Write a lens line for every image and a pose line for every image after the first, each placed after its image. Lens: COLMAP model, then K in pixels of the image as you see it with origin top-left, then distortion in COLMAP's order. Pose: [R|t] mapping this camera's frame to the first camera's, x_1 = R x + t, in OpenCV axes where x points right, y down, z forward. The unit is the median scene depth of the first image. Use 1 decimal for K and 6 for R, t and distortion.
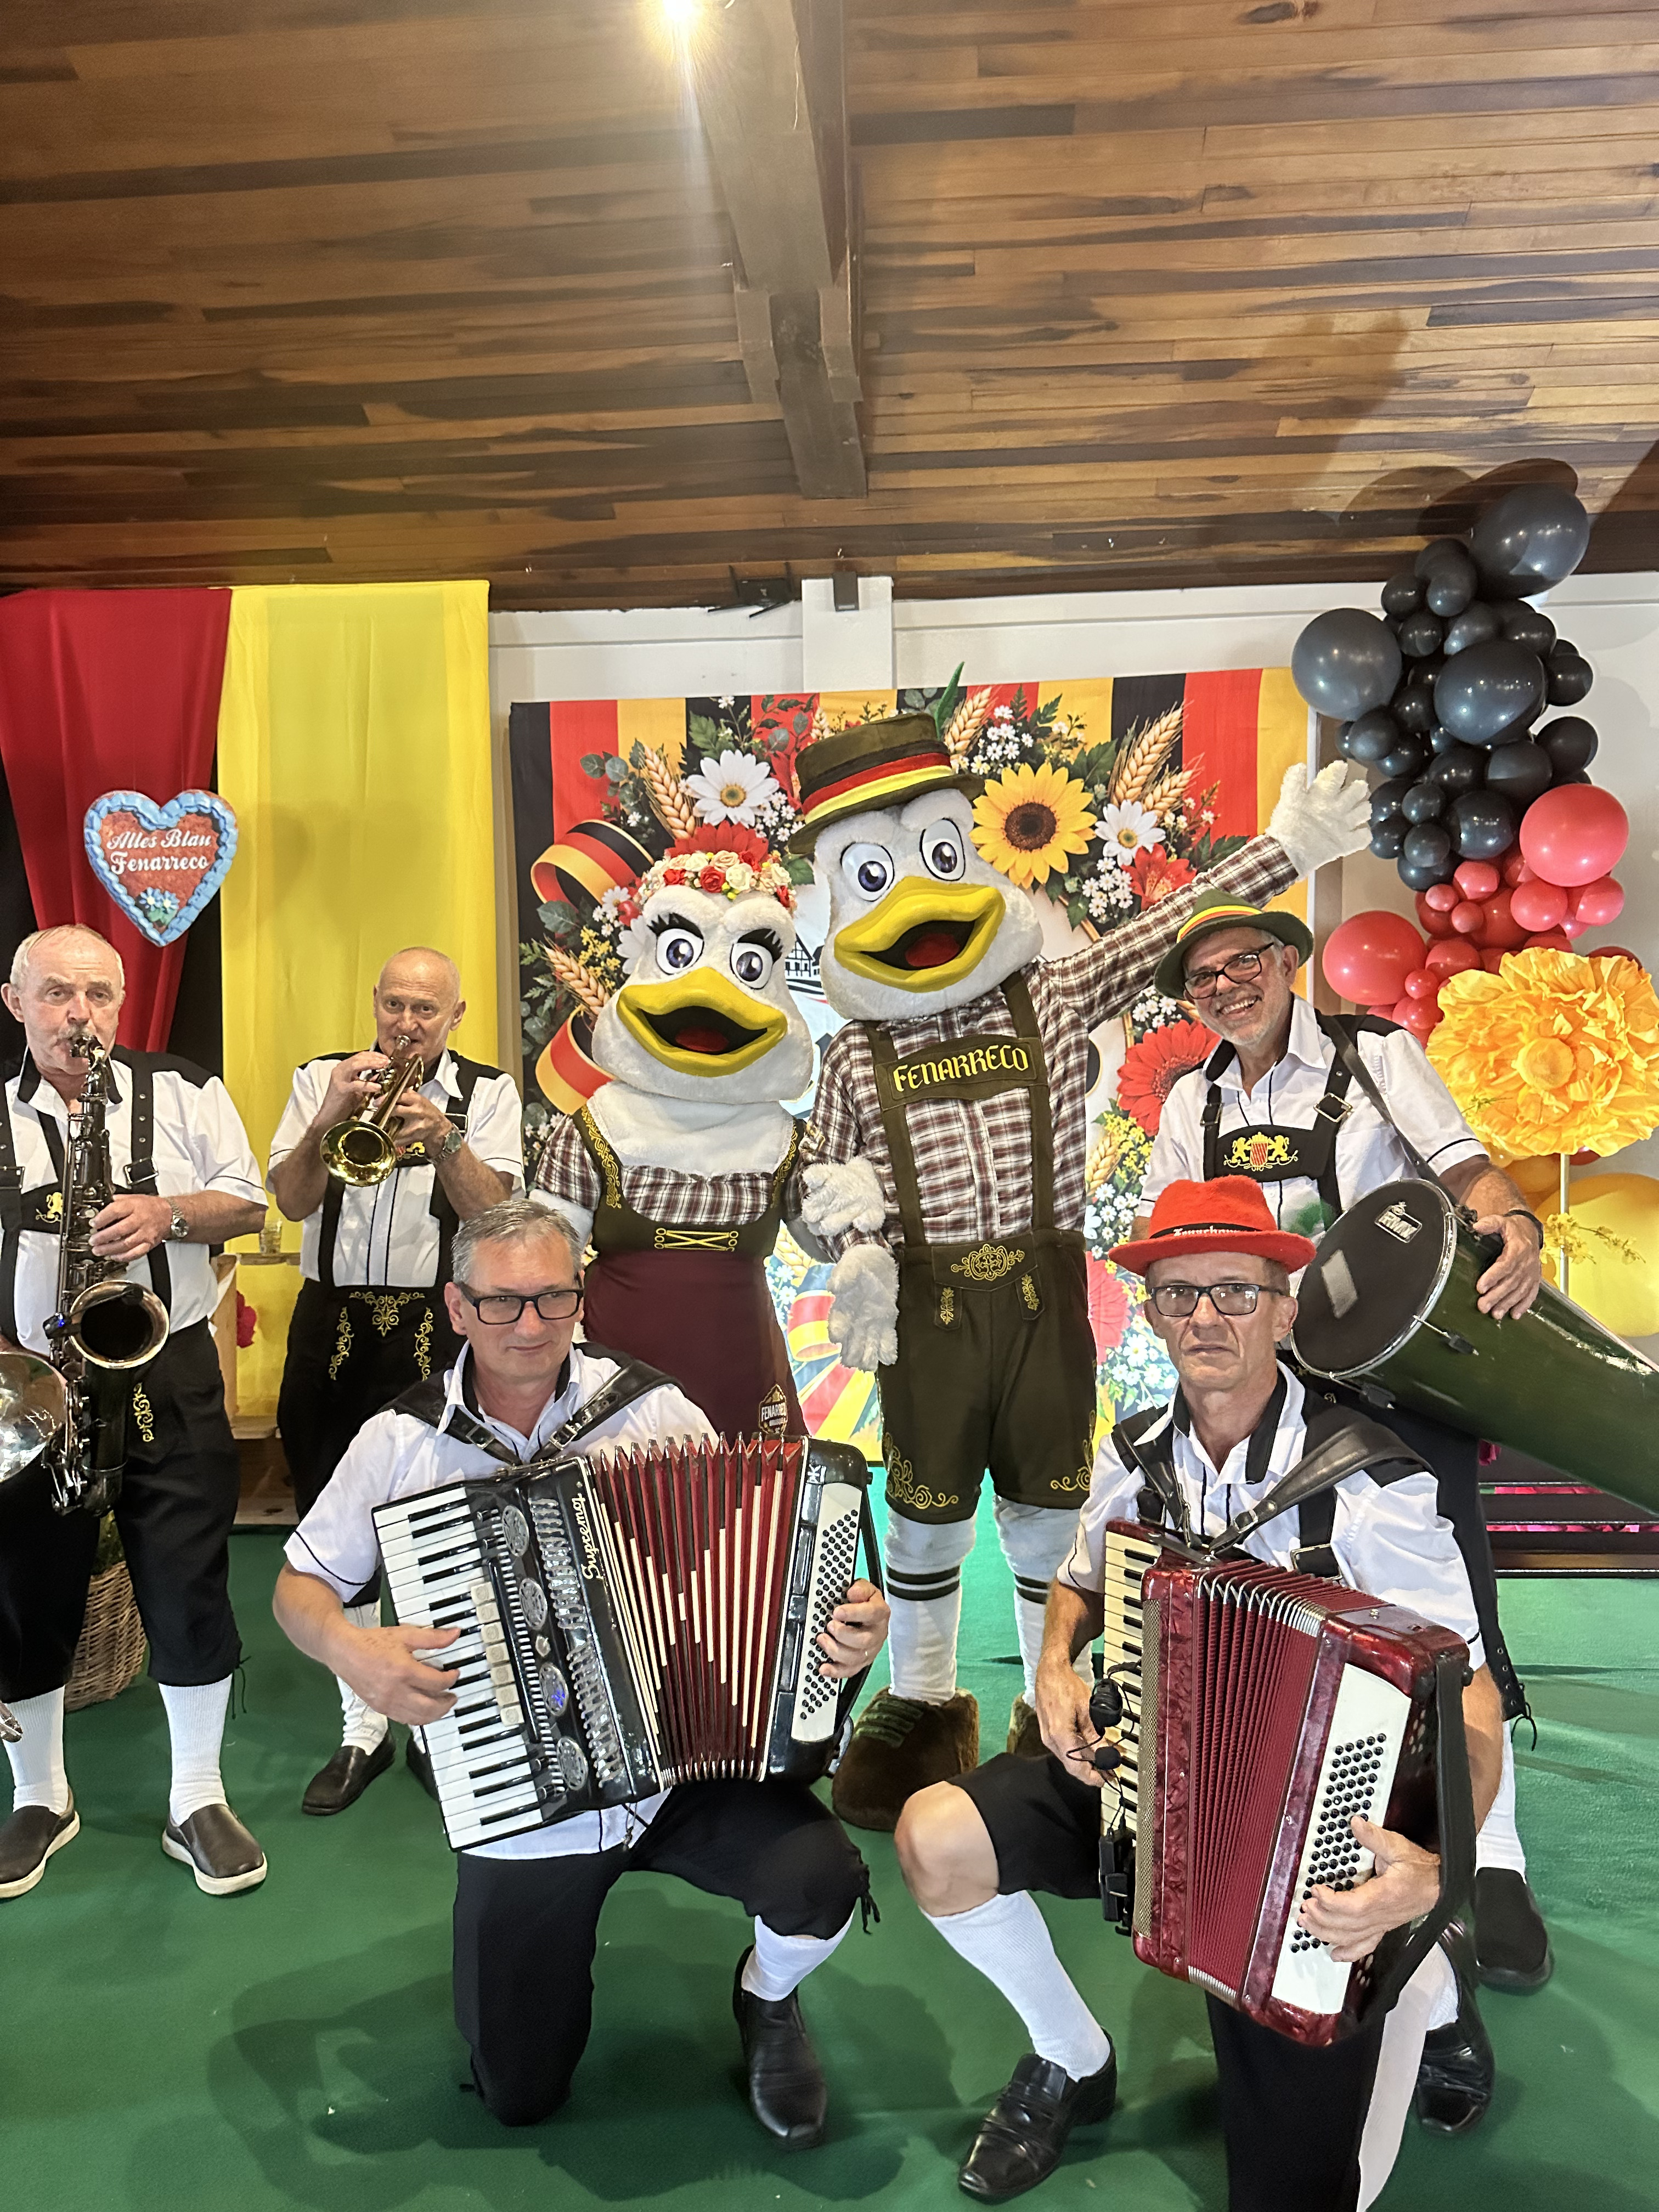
lens RADIAL K [[1582.9, 0, 833.9], [0, 1582.9, 1111.8], [0, 0, 1]] dist [0.173070, -0.256398]
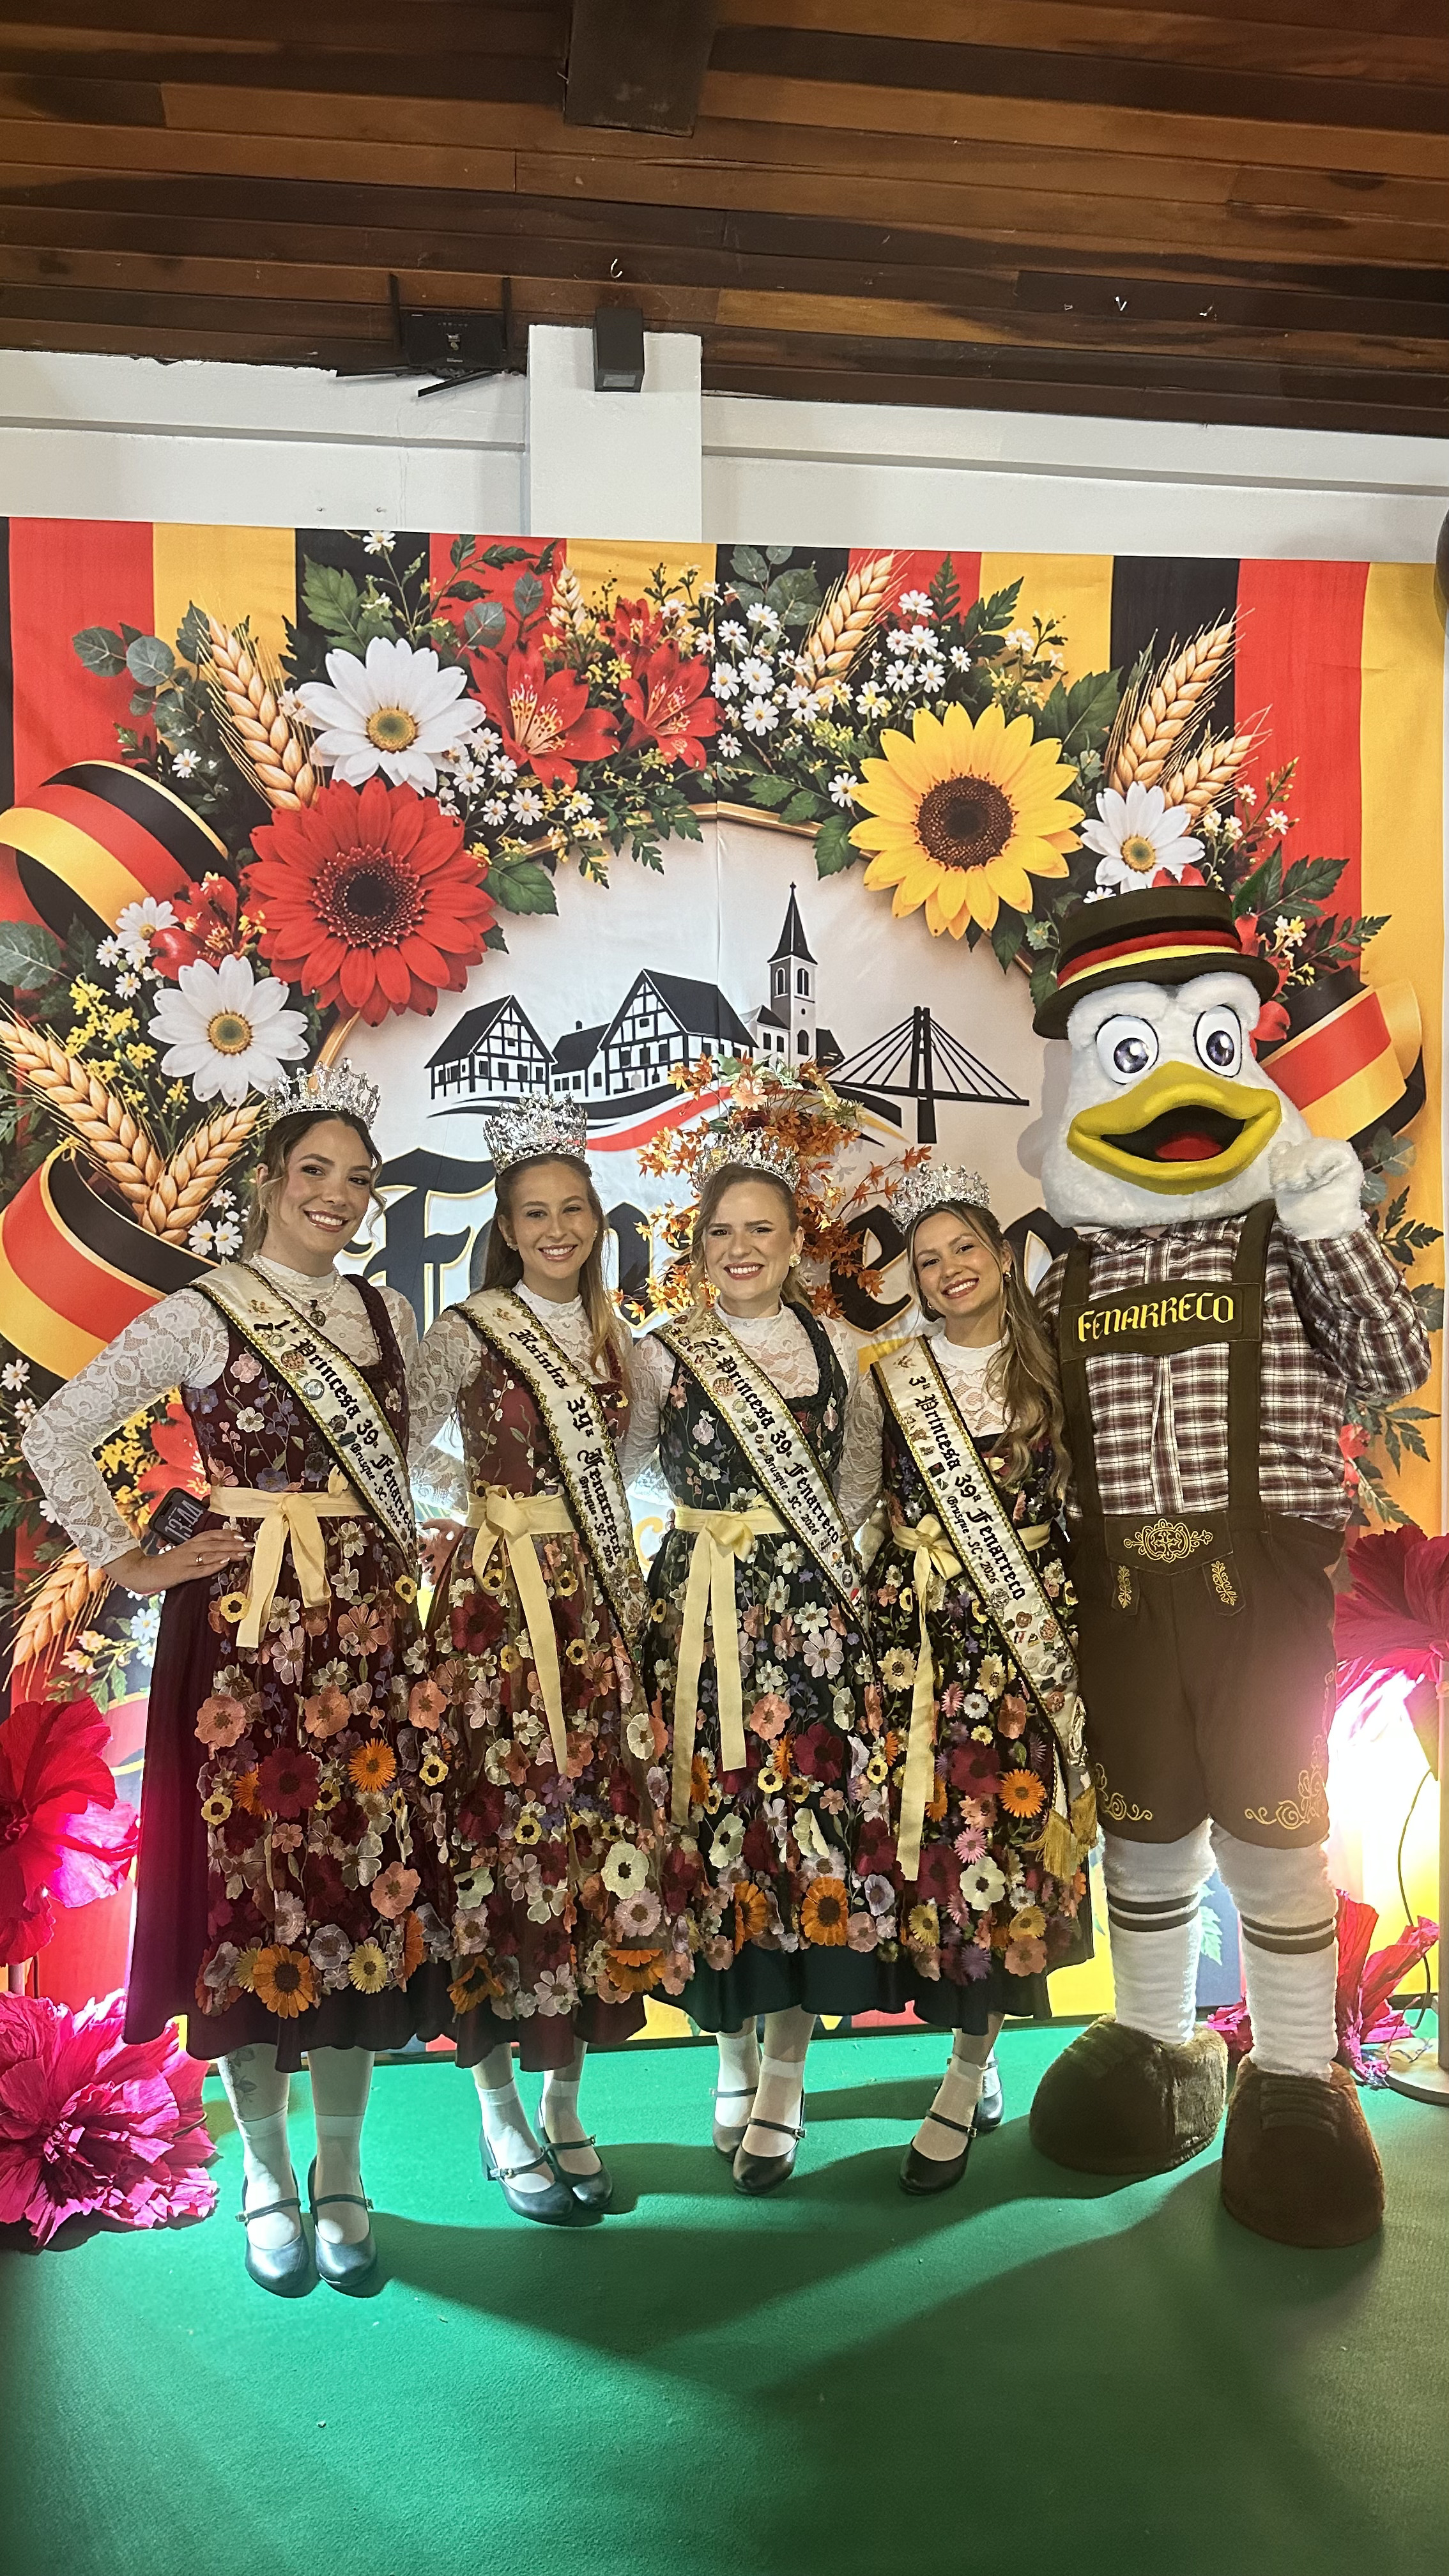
lens RADIAL K [[1559.3, 0, 694.1], [0, 1559.3, 1301.2], [0, 0, 1]] dist [0.161874, -0.269080]
pose [[0.981431, 0.004598, 0.191762, -0.066497], [-0.003784, 0.999982, -0.004613, -0.016152], [-0.191779, 0.003801, 0.981431, 0.499499]]
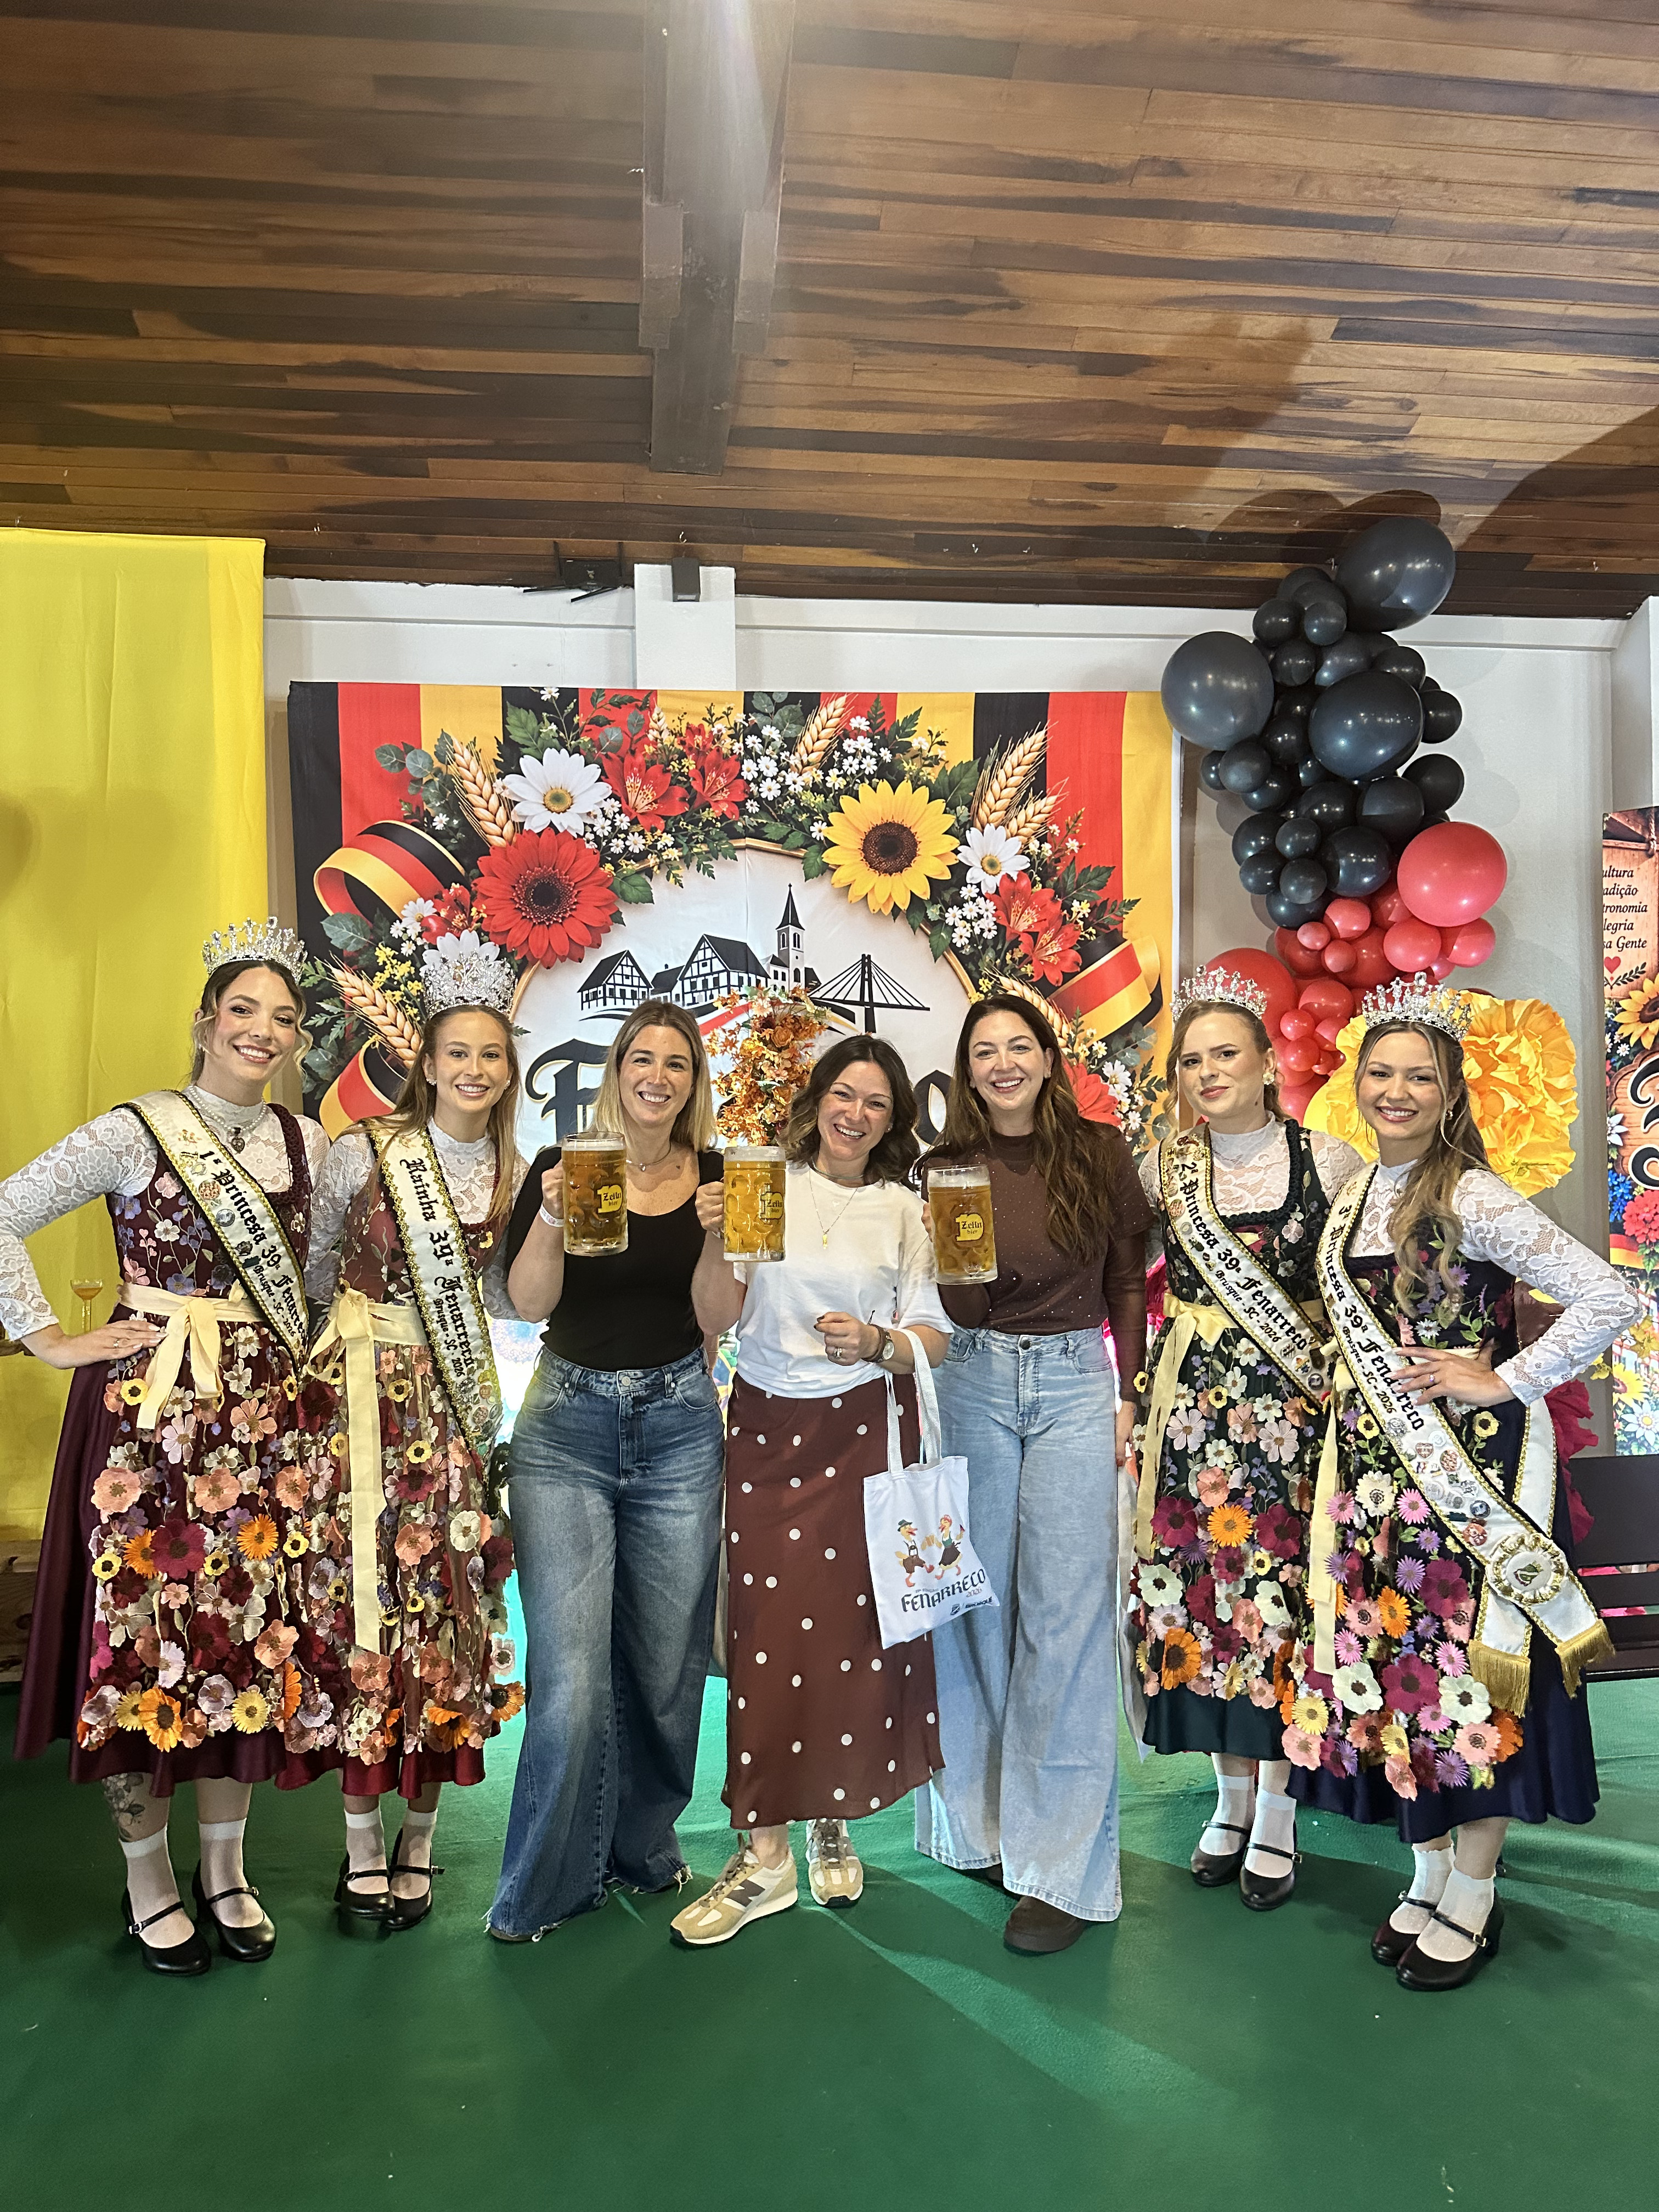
lens RADIAL K [[1582.9, 0, 833.9], [0, 1582.9, 1111.8], [0, 0, 1]] dist [0.173070, -0.256398]
pose [[0.978437, 0.000527, 0.206545, -0.098611], [0.003660, 0.999796, -0.019889, -0.008201], [-0.206513, 0.020216, 0.978235, 0.109935]]
